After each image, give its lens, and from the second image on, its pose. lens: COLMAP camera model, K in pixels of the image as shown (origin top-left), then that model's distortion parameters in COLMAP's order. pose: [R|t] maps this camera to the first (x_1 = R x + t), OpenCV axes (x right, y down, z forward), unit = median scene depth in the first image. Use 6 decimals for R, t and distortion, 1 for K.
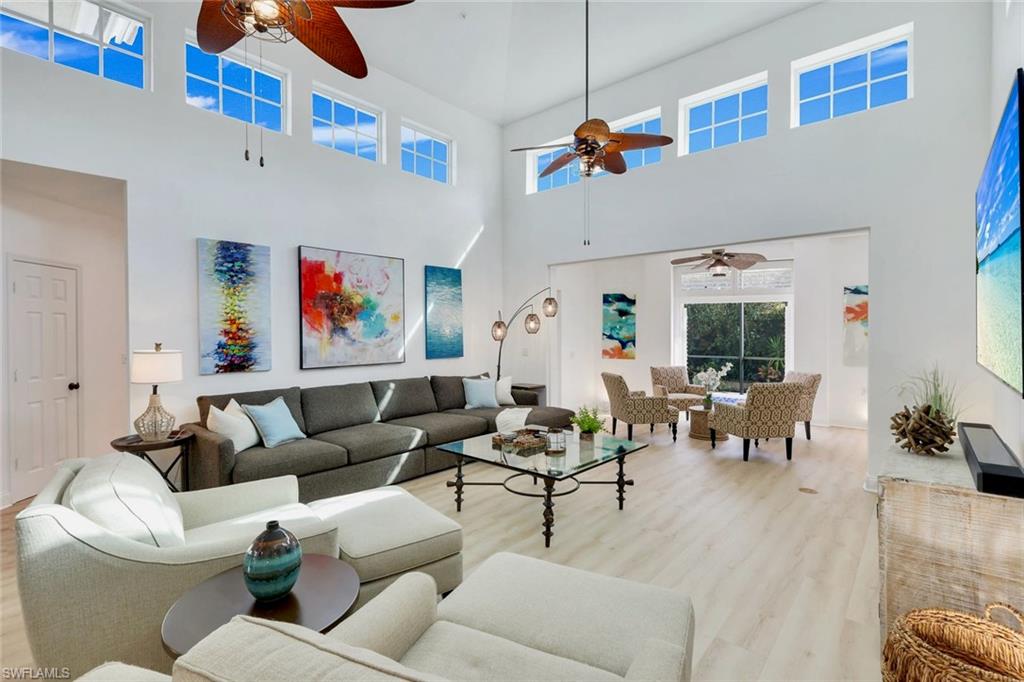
lens RADIAL K [[470.9, 0, 512.0], [0, 470.9, 341.0], [0, 0, 1]] dist [0.000563, -0.000068]
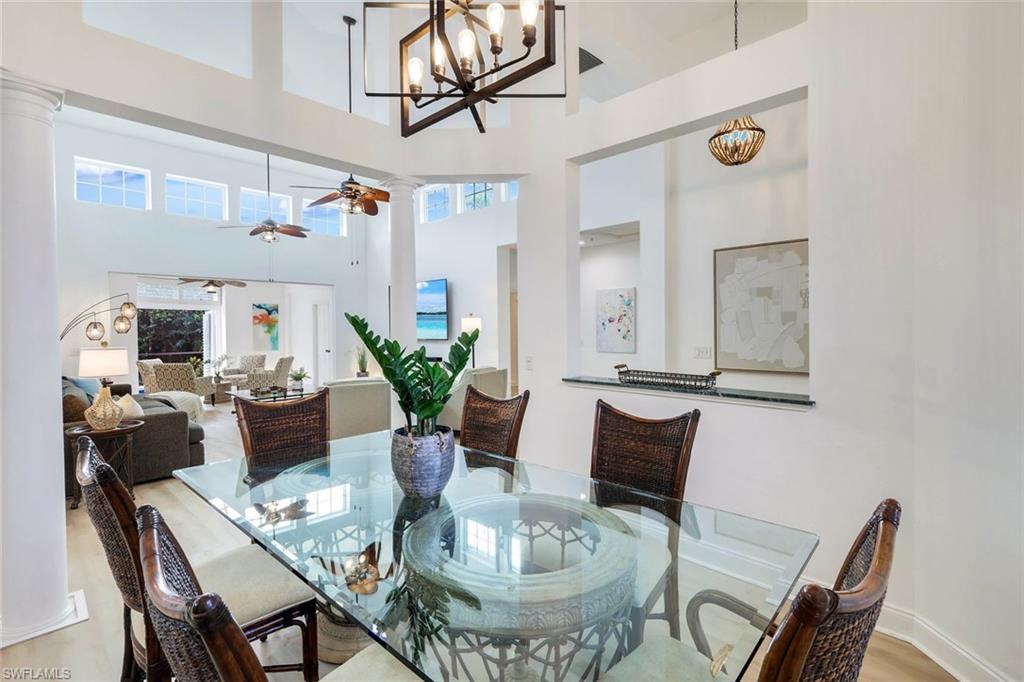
lens RADIAL K [[449.7, 0, 509.2], [0, 449.7, 332.9], [0, 0, 1]] dist [0.000082, -0.000147]
pose [[0.027639, -0.016106, 0.999488, -1.136083], [0.028132, 0.999487, 0.015328, -0.014313], [-0.999222, 0.027694, 0.028078, 0.071538]]
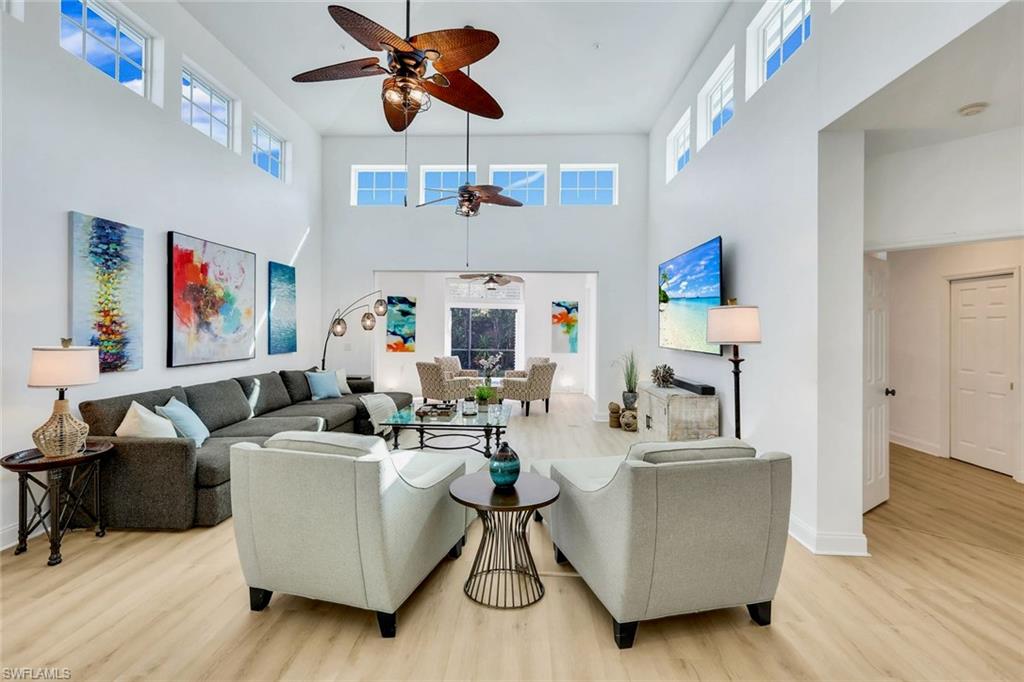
lens RADIAL K [[449.7, 0, 509.2], [0, 449.7, 332.9], [0, 0, 1]] dist [0.000082, -0.000147]
pose [[0.777075, 0.004849, 0.629389, -0.441316], [0.001986, 0.999946, -0.010156, 0.003570], [-0.629405, 0.009142, 0.777024, -0.075956]]
